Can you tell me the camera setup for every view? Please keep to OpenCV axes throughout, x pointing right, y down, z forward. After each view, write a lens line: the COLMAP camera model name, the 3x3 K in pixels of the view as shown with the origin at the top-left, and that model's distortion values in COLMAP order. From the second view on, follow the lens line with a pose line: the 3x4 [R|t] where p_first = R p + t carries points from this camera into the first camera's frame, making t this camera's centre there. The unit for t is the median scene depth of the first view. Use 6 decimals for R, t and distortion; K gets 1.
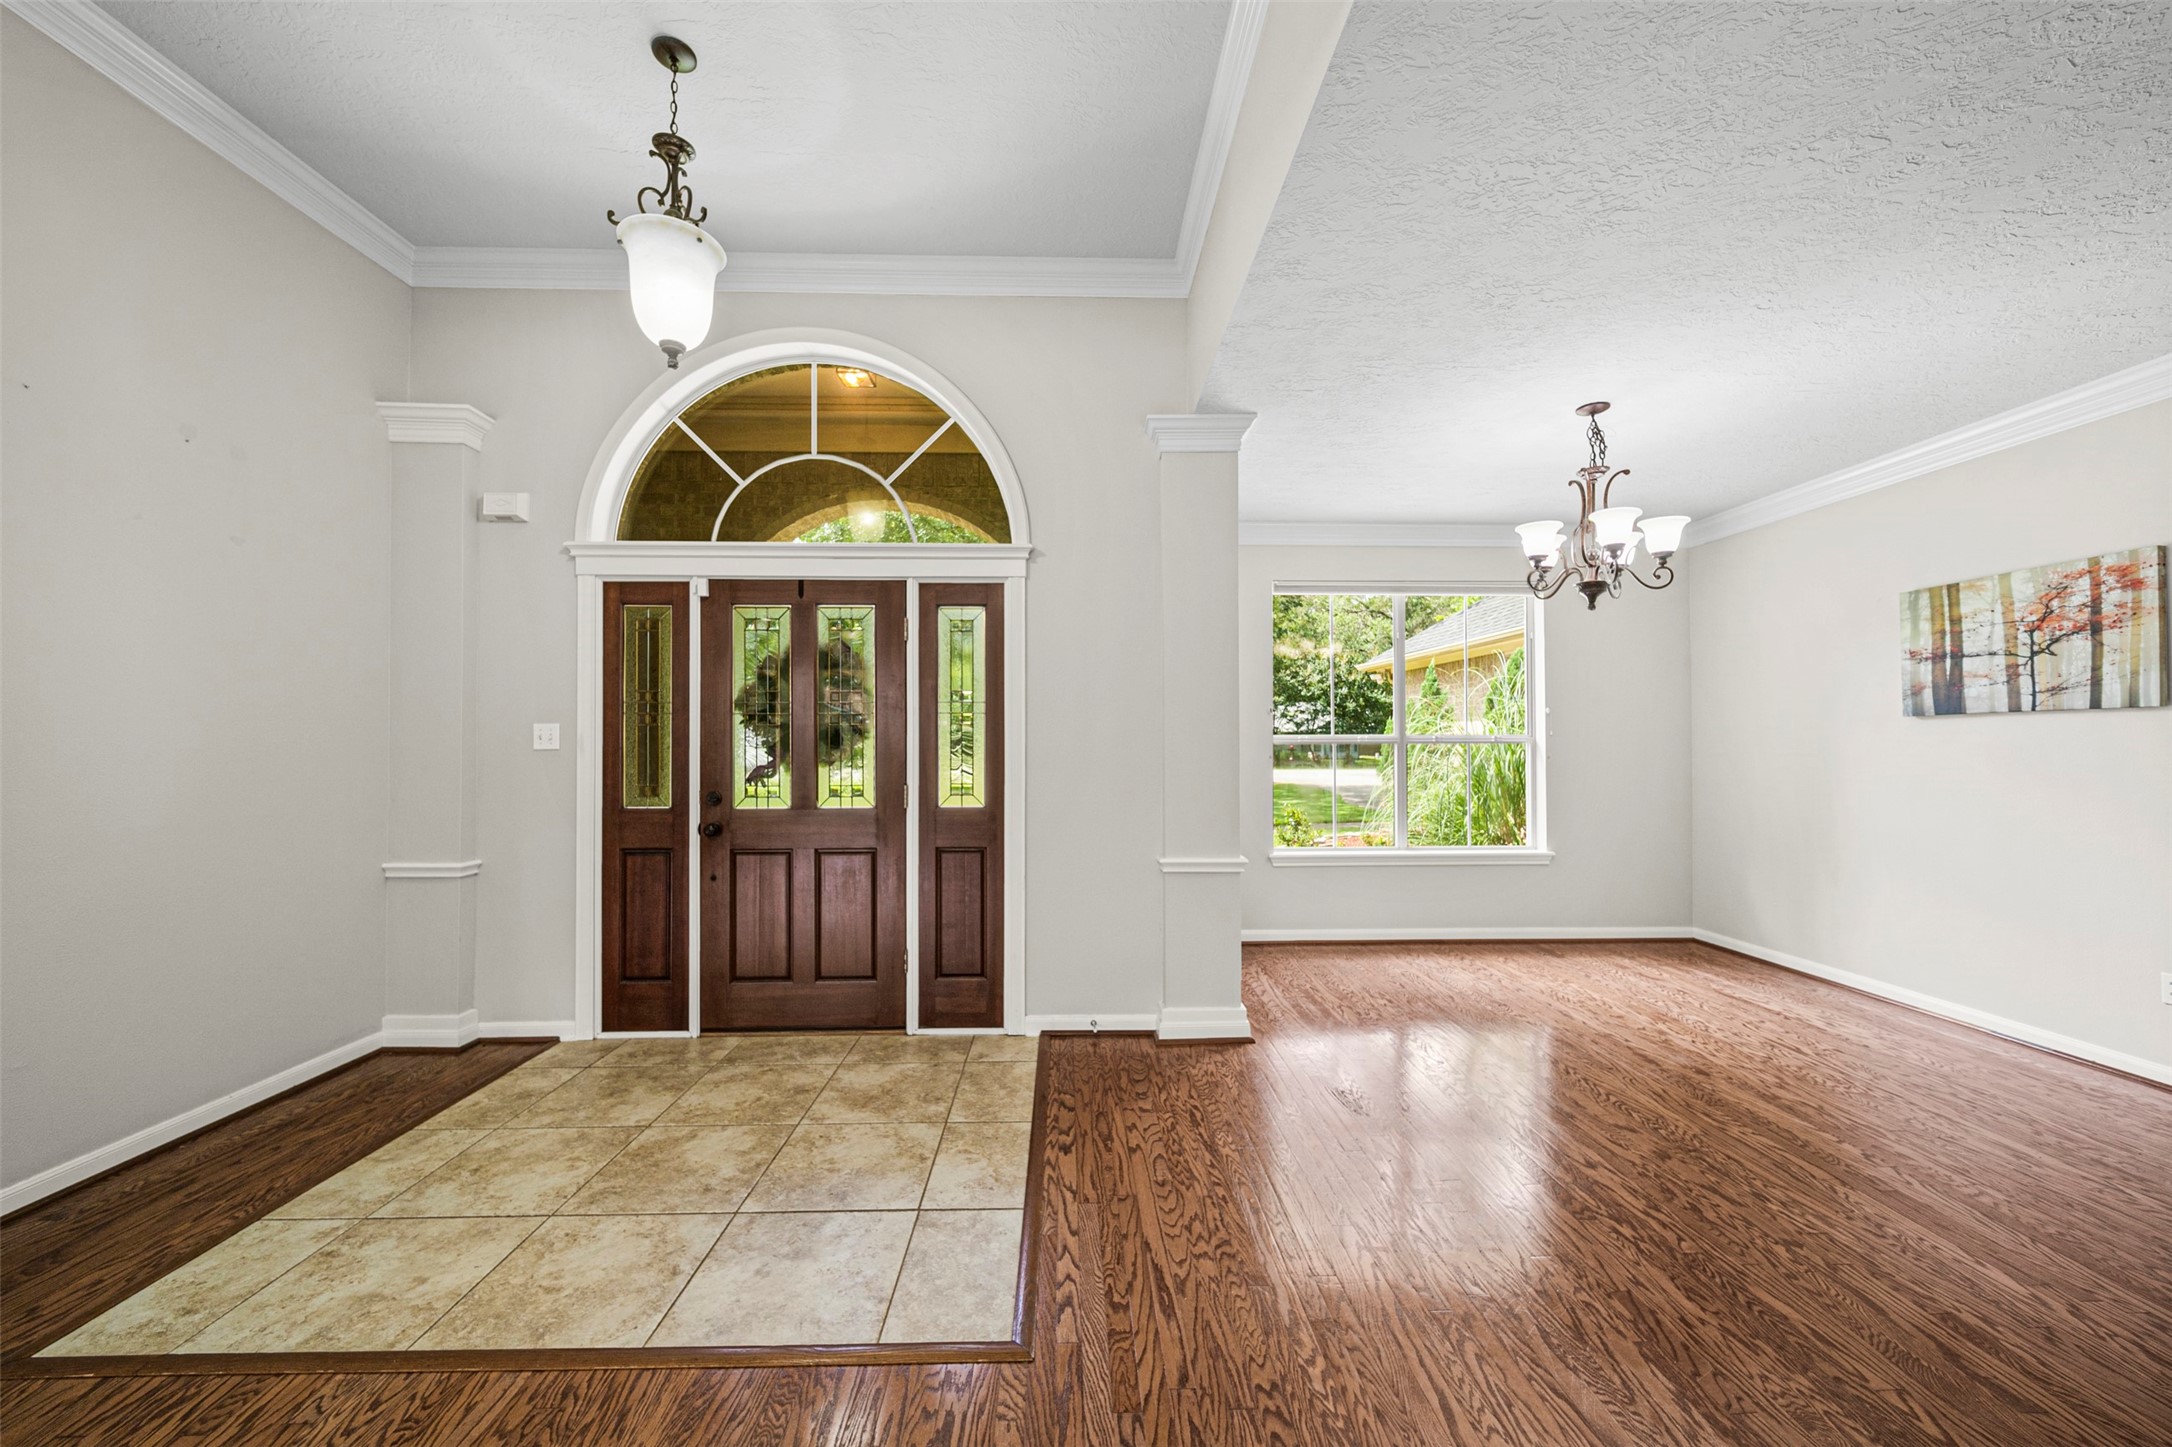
lens RADIAL K [[785.1, 0, 1081.9], [0, 785.1, 731.9], [0, 0, 1]] dist [0.000251, -0.001506]
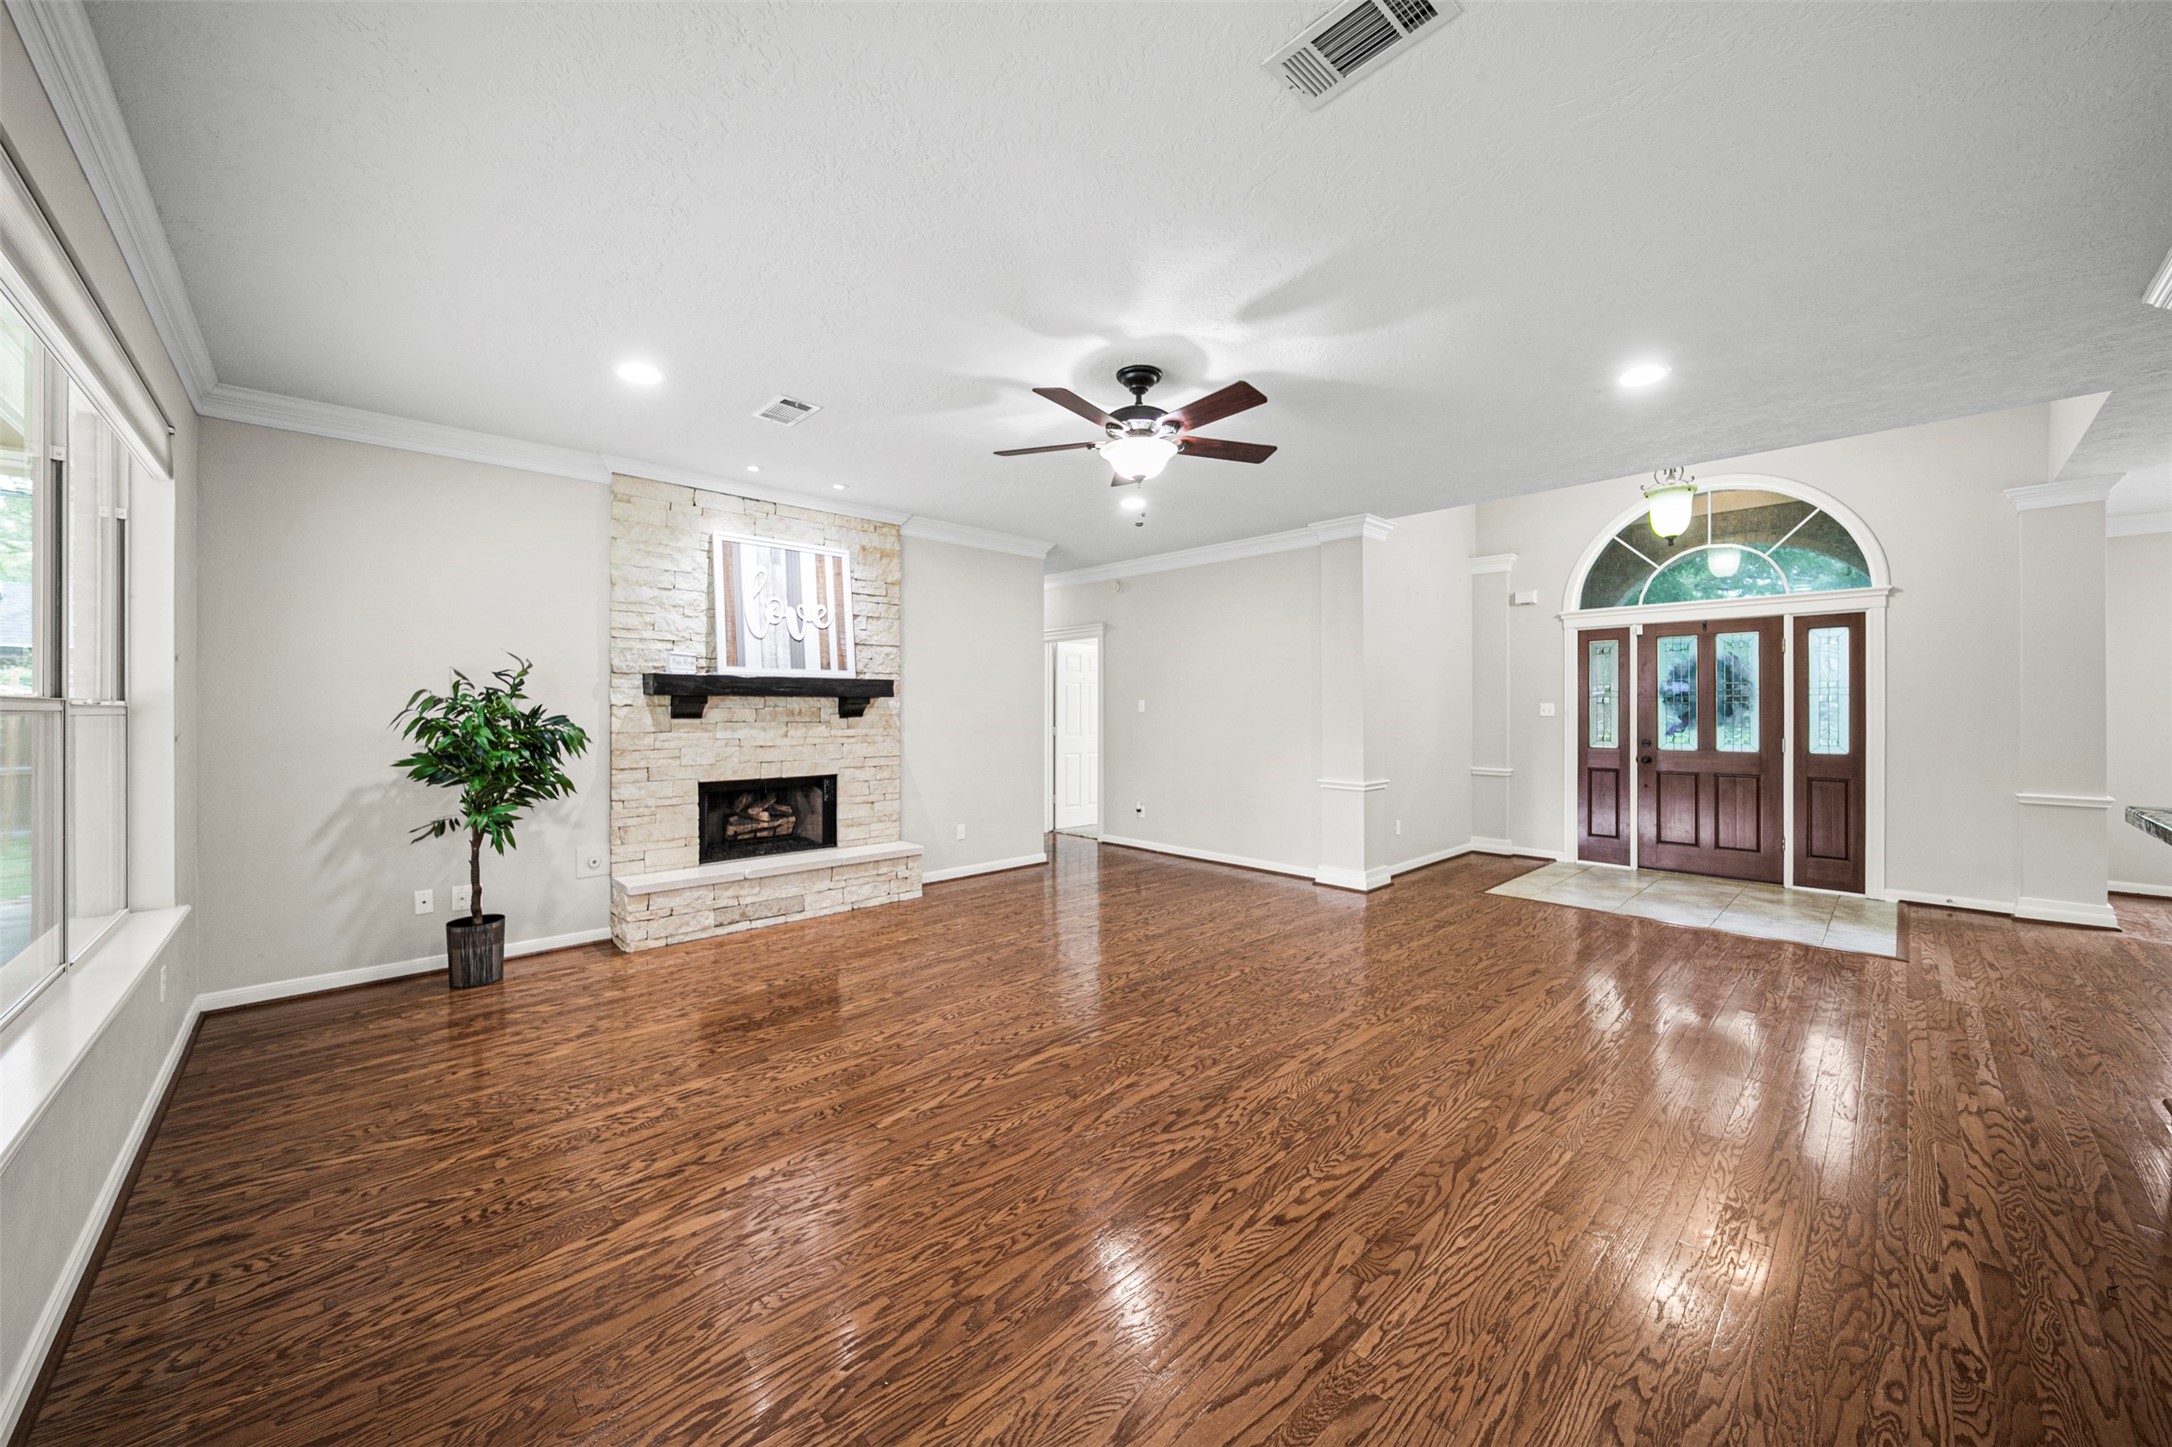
lens RADIAL K [[785.1, 0, 1087.4], [0, 785.1, 711.0], [0, 0, 1]] dist [0.000251, -0.001506]
pose [[0.672414, 0.000601, -0.740175, 0.015366], [0.010633, 0.999889, 0.010471, -0.024147], [0.740098, -0.014911, 0.672333, -1.215961]]
